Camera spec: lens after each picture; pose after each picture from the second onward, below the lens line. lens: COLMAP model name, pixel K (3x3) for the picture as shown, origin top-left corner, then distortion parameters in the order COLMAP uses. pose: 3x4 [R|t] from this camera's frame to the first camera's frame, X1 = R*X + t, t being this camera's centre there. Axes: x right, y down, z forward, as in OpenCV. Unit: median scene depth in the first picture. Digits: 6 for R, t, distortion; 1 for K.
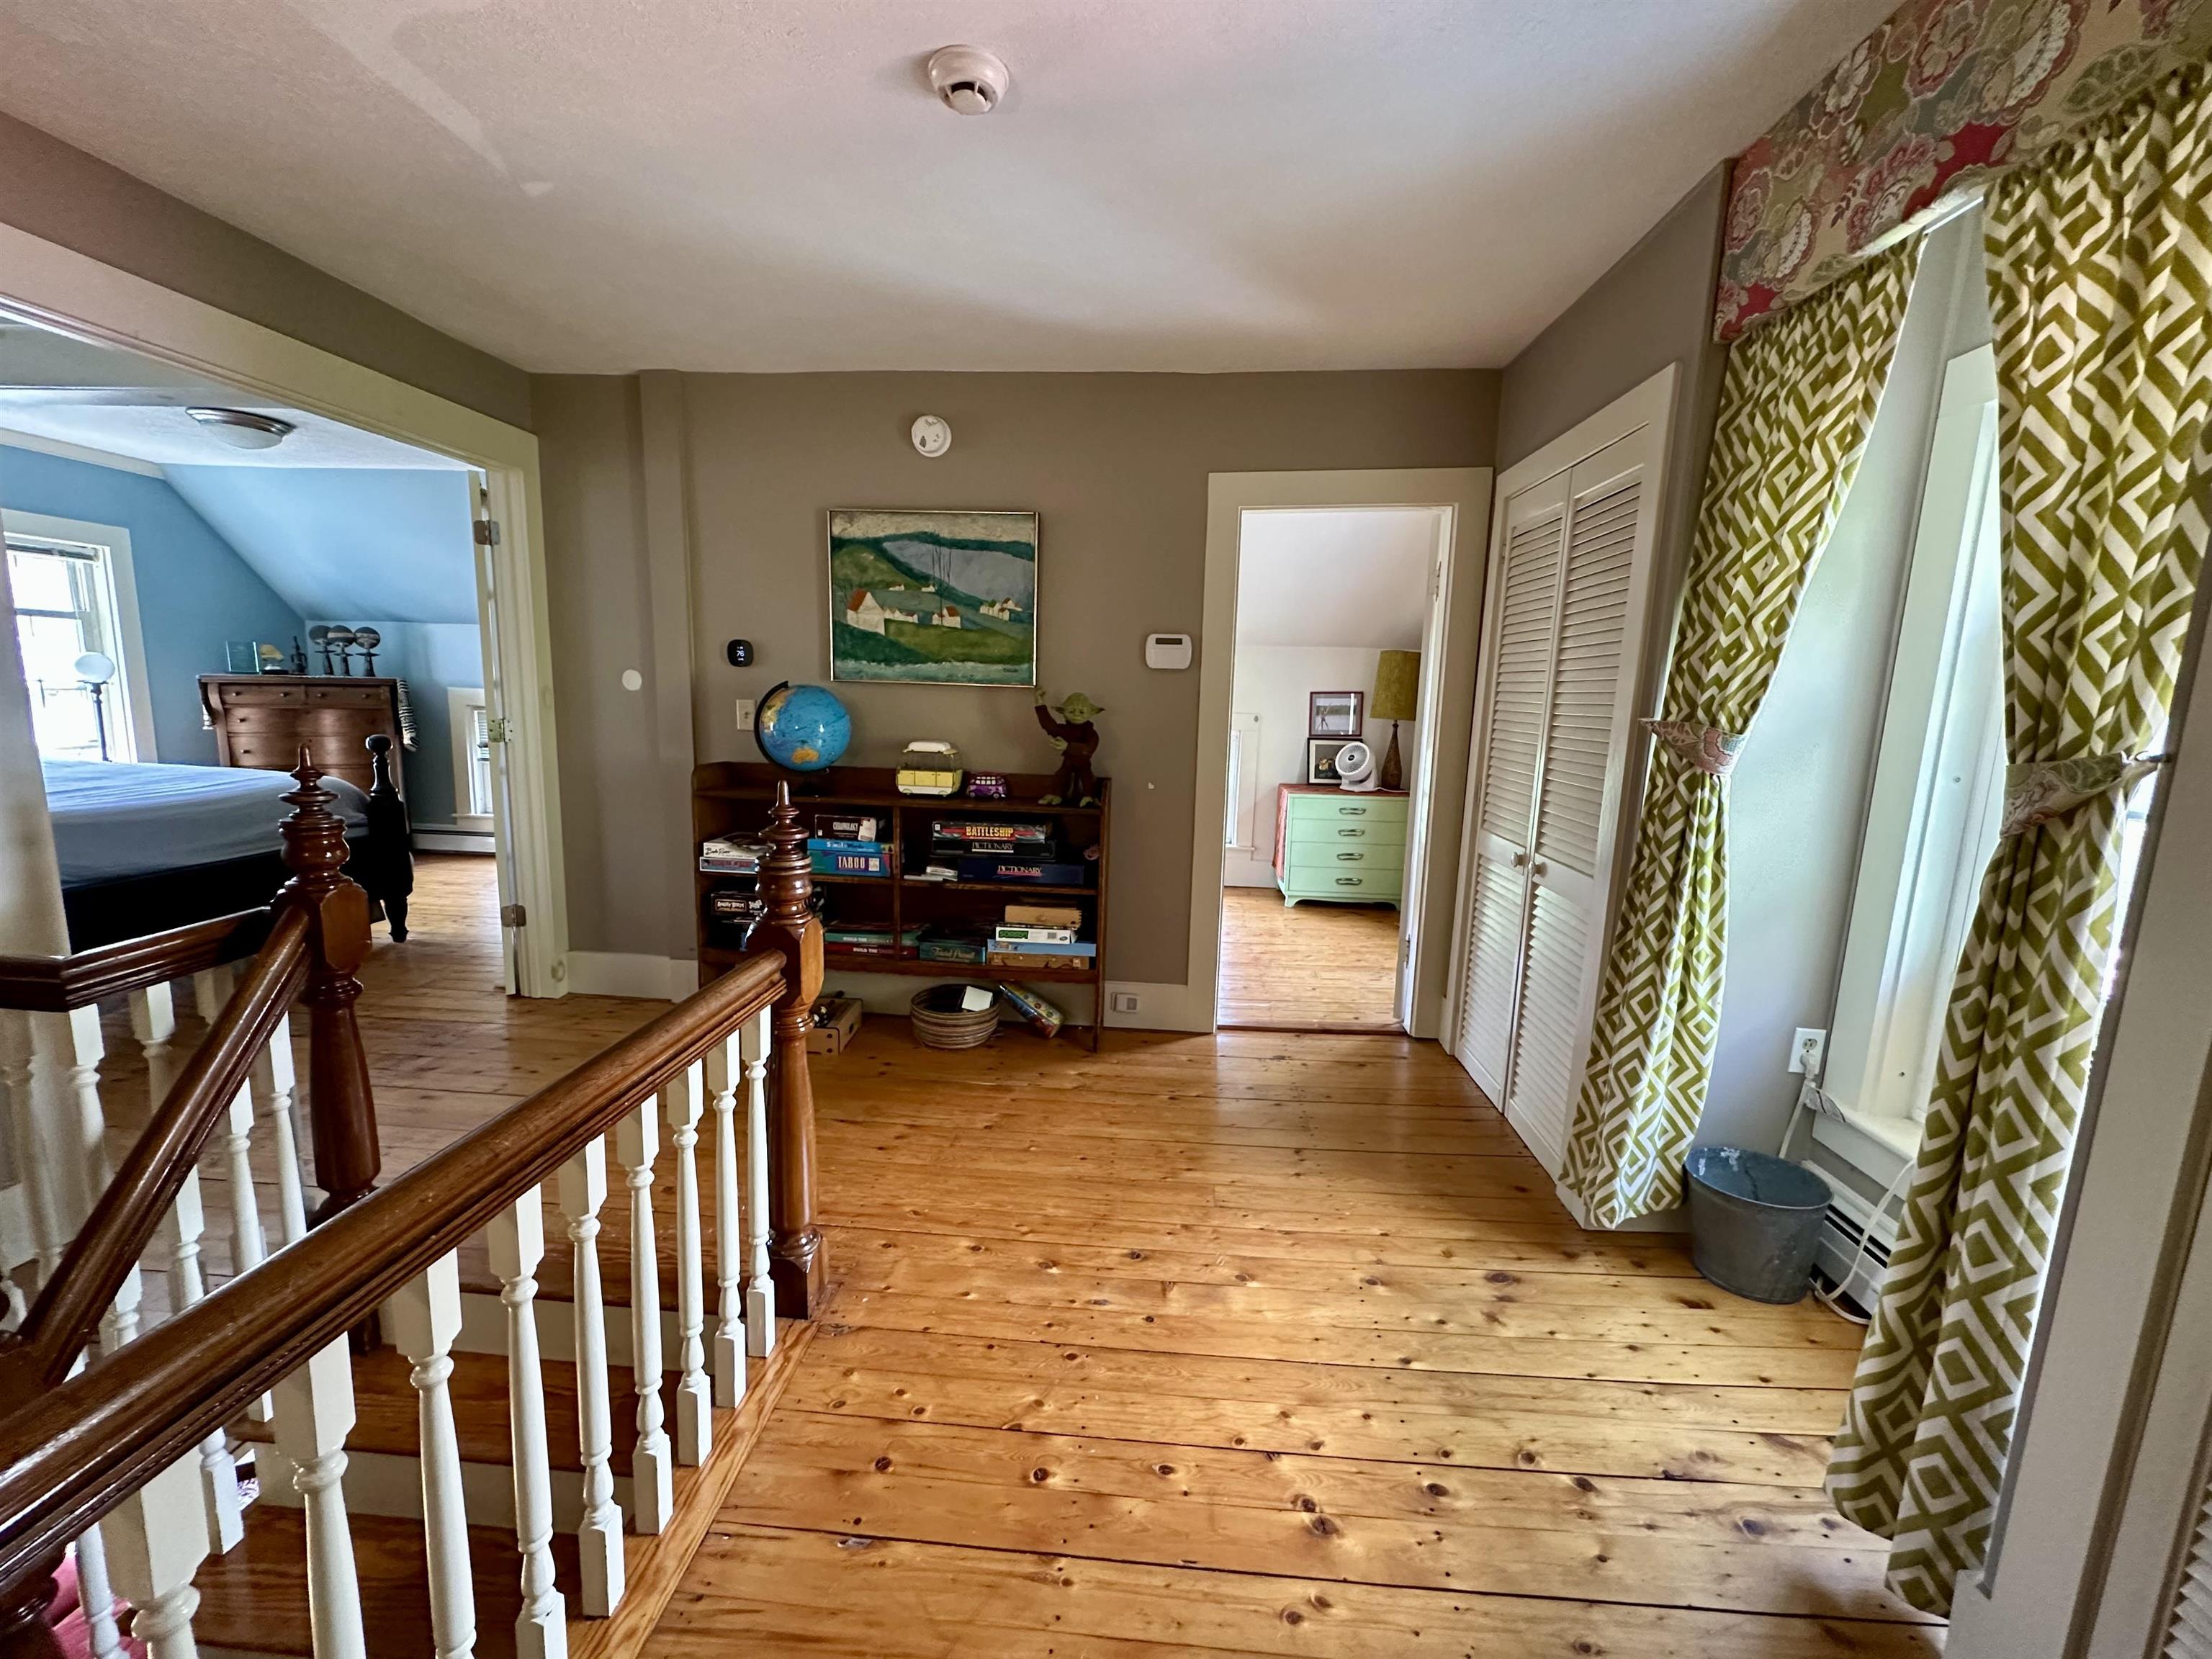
lens RADIAL K [[879.6, 0, 1106.6], [0, 879.6, 825.4], [0, 0, 1]] dist [-0.003545, 0.000366]
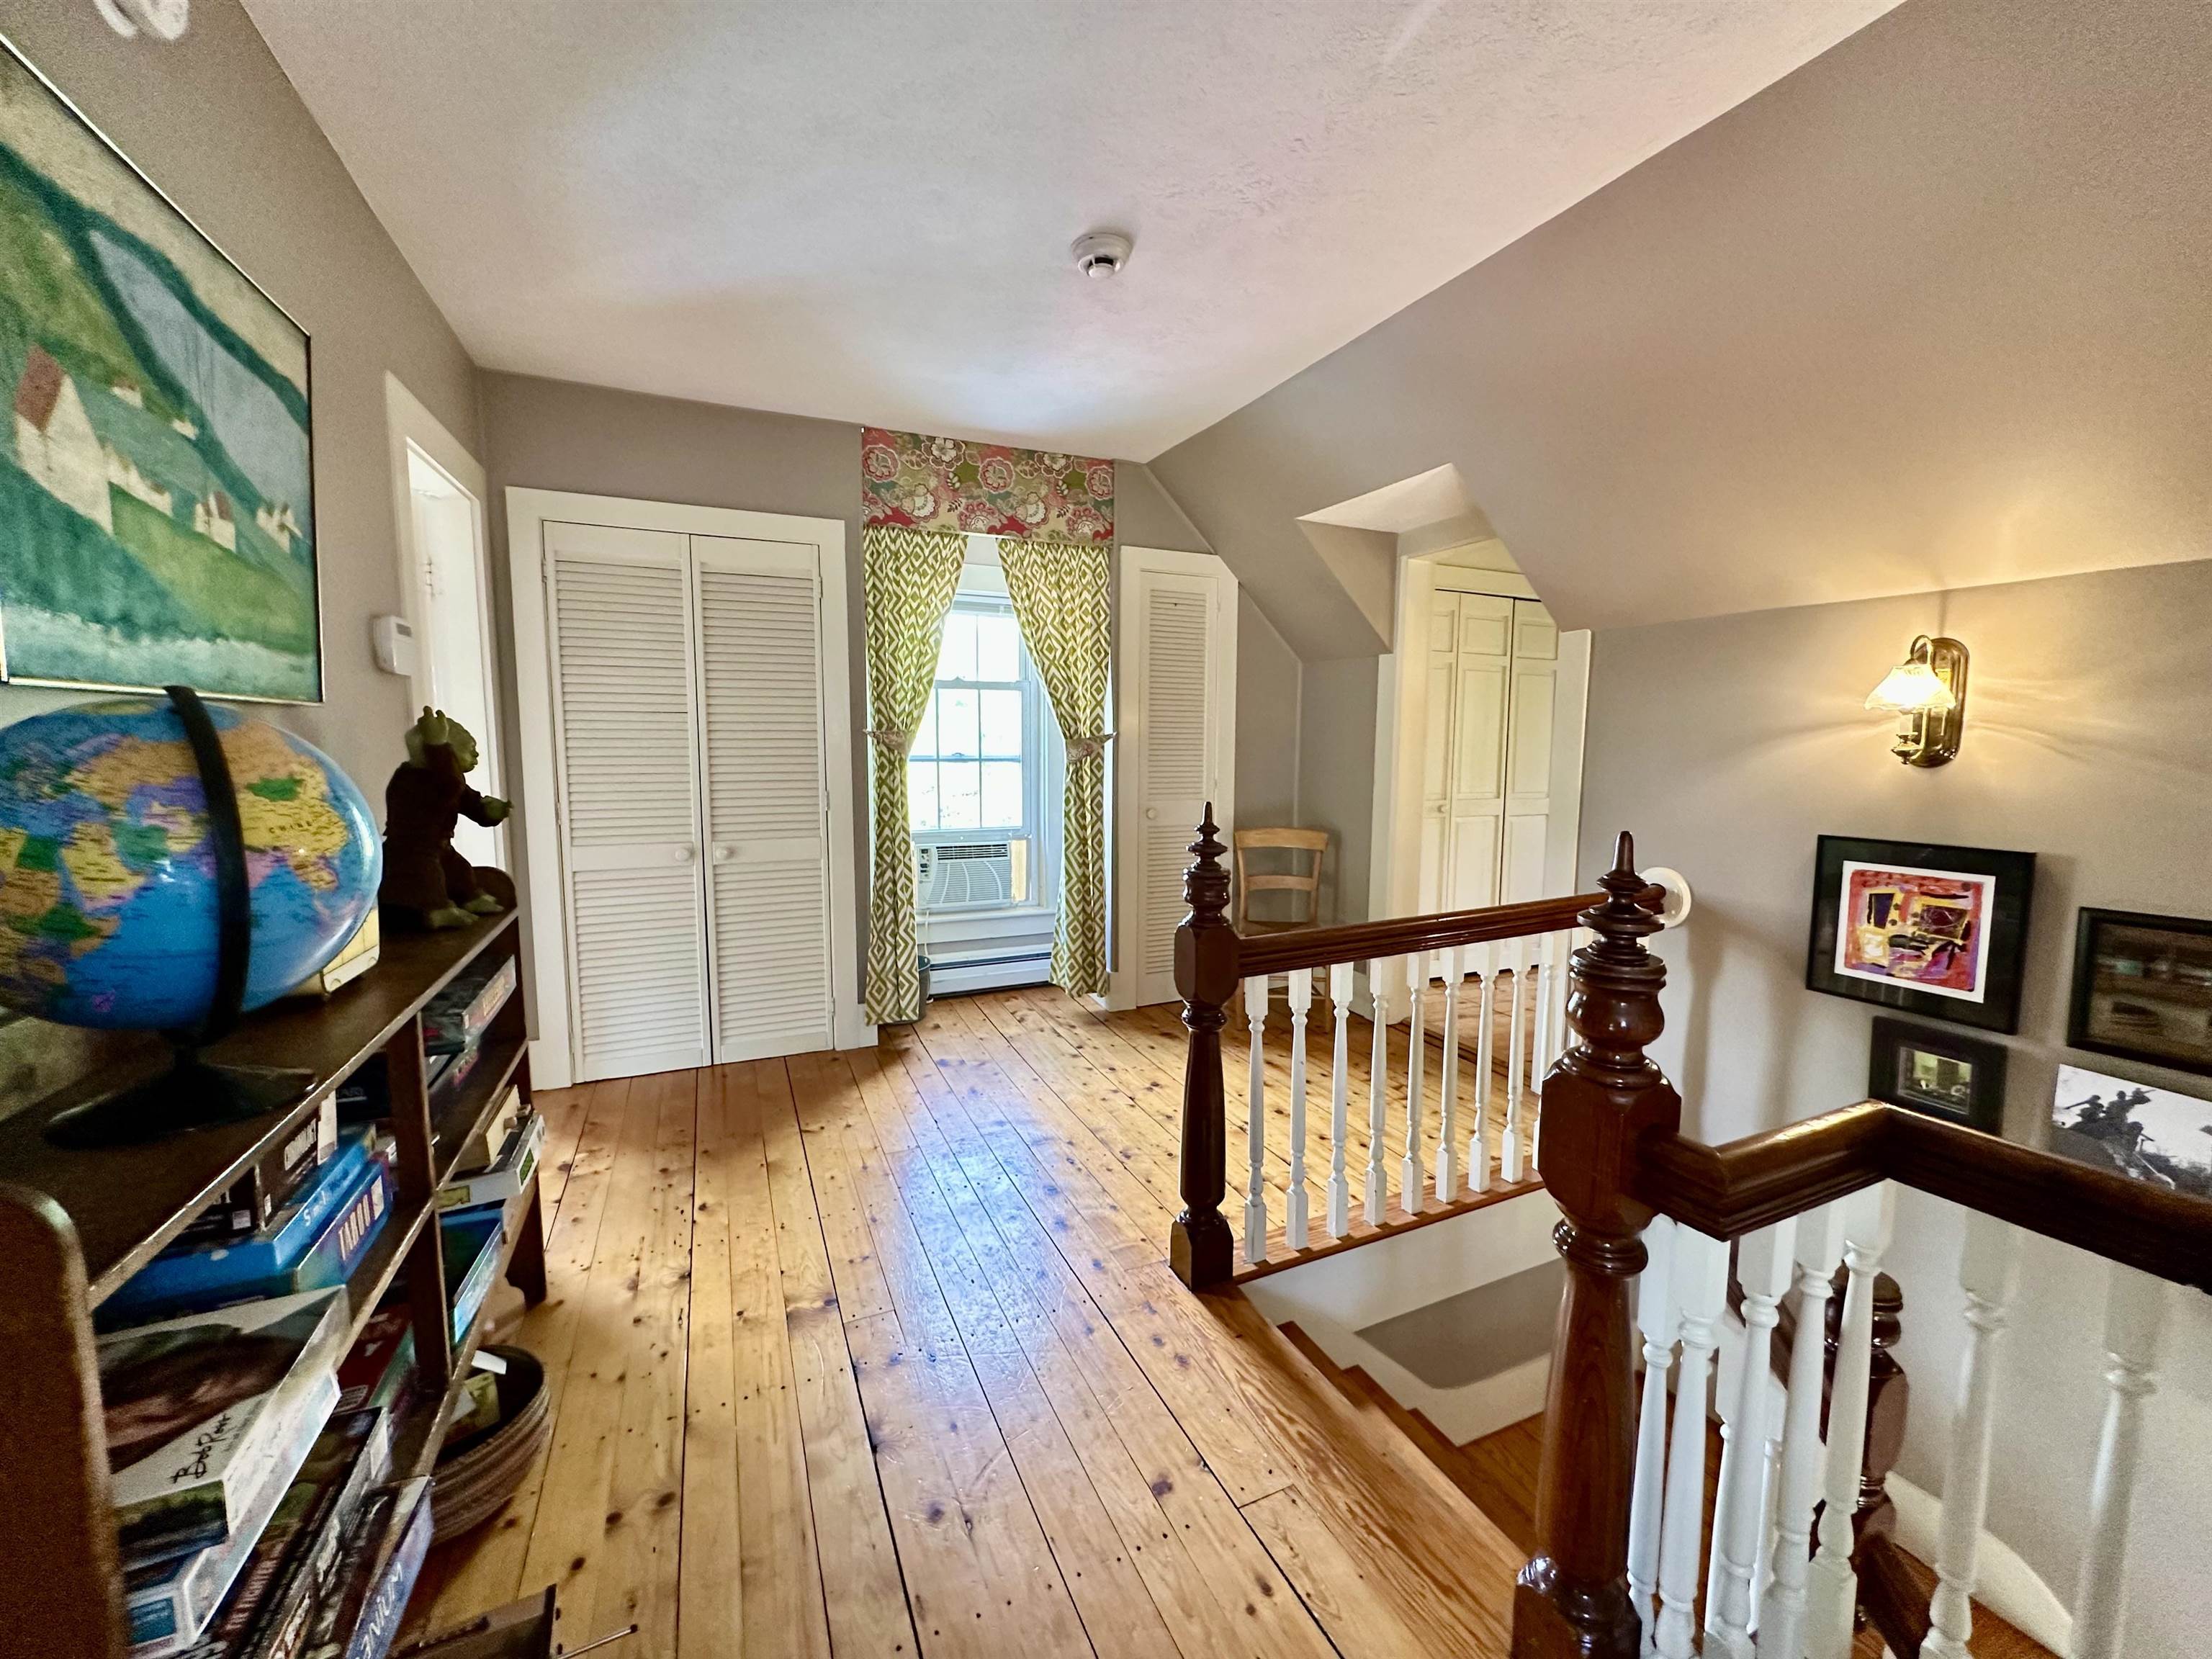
lens RADIAL K [[879.6, 0, 1108.7], [0, 879.6, 825.9], [0, 0, 1]] dist [-0.003545, 0.000366]
pose [[-0.470375, -0.122237, 0.873959, -0.701492], [0.117386, 0.972892, 0.199253, -0.141056], [-0.874624, 0.196315, -0.443276, 0.865312]]
